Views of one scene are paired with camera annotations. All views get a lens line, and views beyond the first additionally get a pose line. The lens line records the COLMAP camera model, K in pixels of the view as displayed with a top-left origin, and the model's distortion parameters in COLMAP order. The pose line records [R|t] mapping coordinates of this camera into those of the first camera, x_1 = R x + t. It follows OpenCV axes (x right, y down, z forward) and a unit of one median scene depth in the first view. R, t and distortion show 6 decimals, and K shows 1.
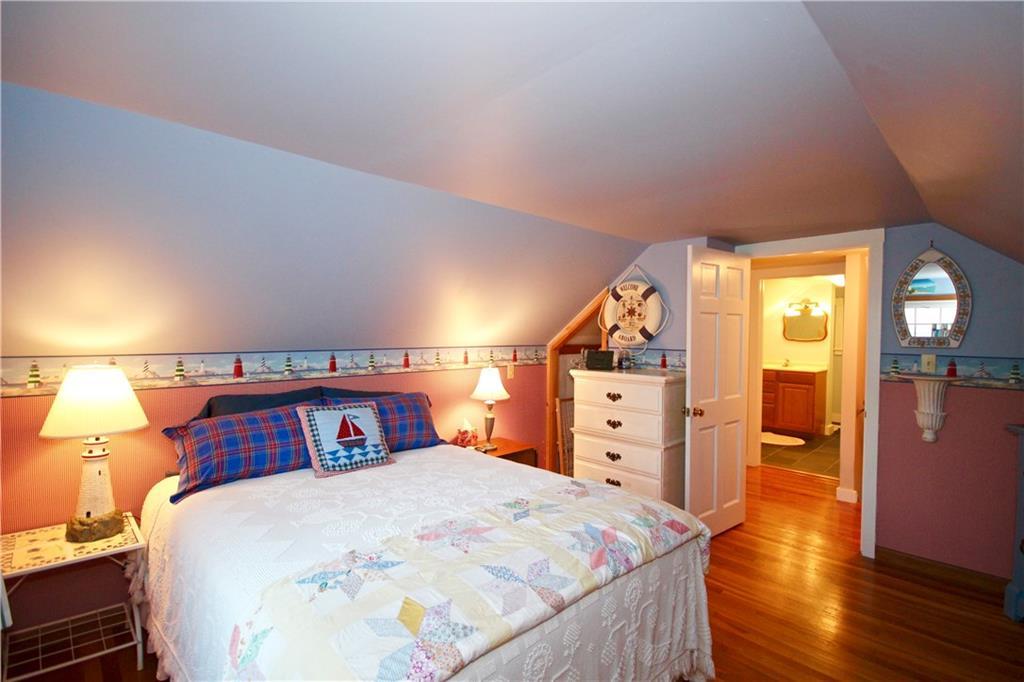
lens RADIAL K [[470.8, 0, 514.3], [0, 470.8, 342.2], [0, 0, 1]] dist [-0.001655, -0.000067]
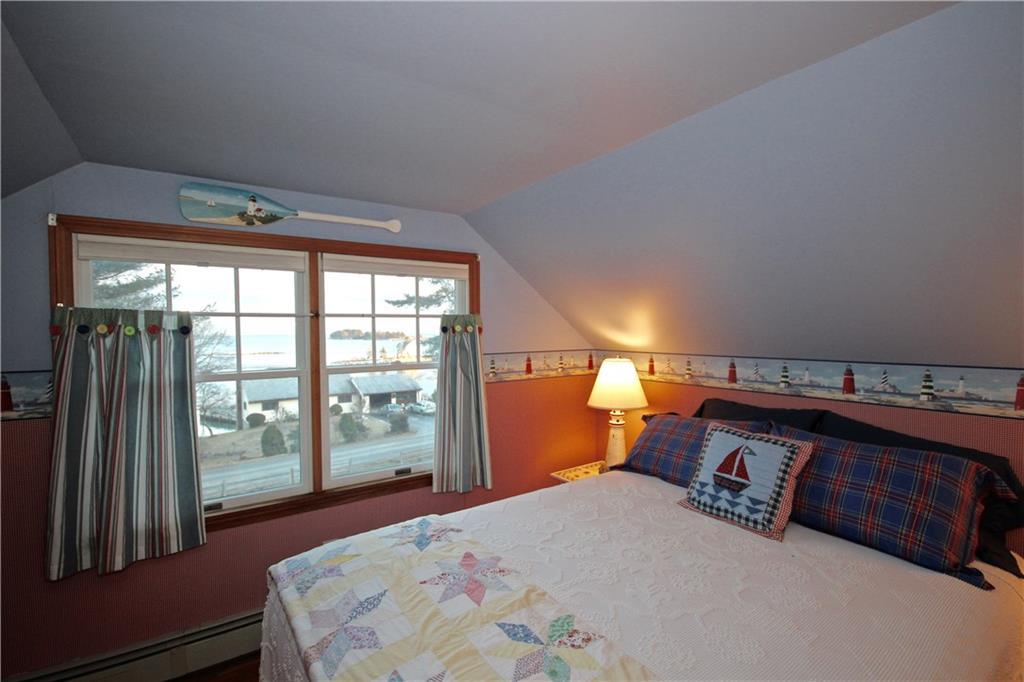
lens RADIAL K [[470.8, 0, 512.6], [0, 470.8, 348.2], [0, 0, 1]] dist [-0.001655, -0.000067]
pose [[-0.158576, 0.027633, -0.986960, 0.426008], [-0.022249, 0.999254, 0.031552, -0.014583], [0.987096, 0.026962, -0.157843, 0.753000]]
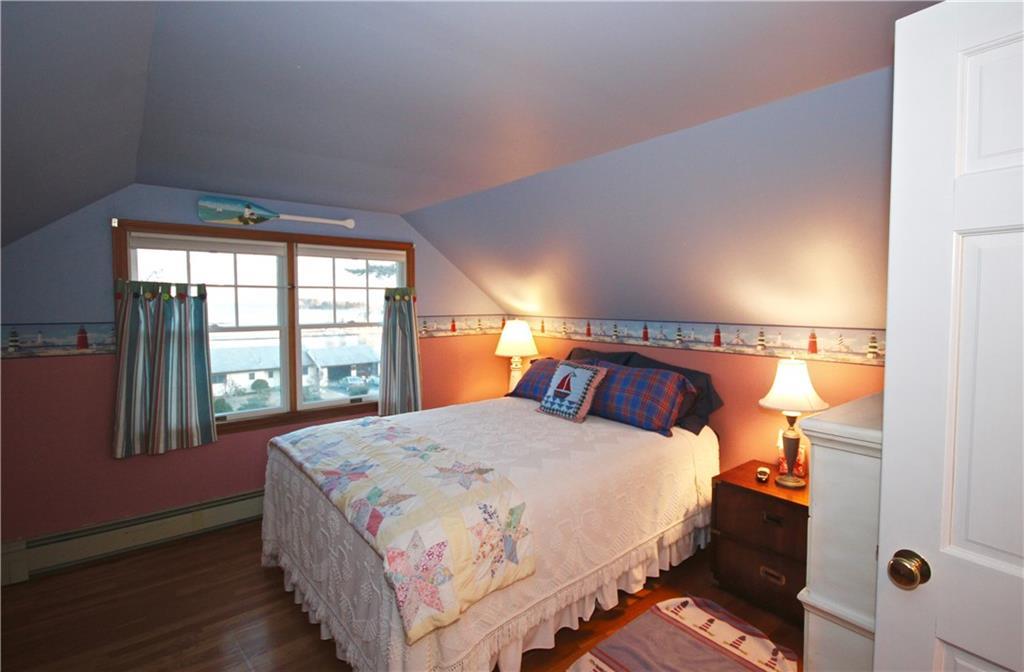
lens RADIAL K [[486.2, 0, 529.8], [0, 486.2, 324.8], [0, 0, 1]] dist [0.000803, -0.002532]
pose [[-0.060123, 0.037272, -0.997495, 0.874223], [-0.030388, 0.998771, 0.039152, -0.010138], [0.997728, 0.032666, -0.058916, 0.960813]]
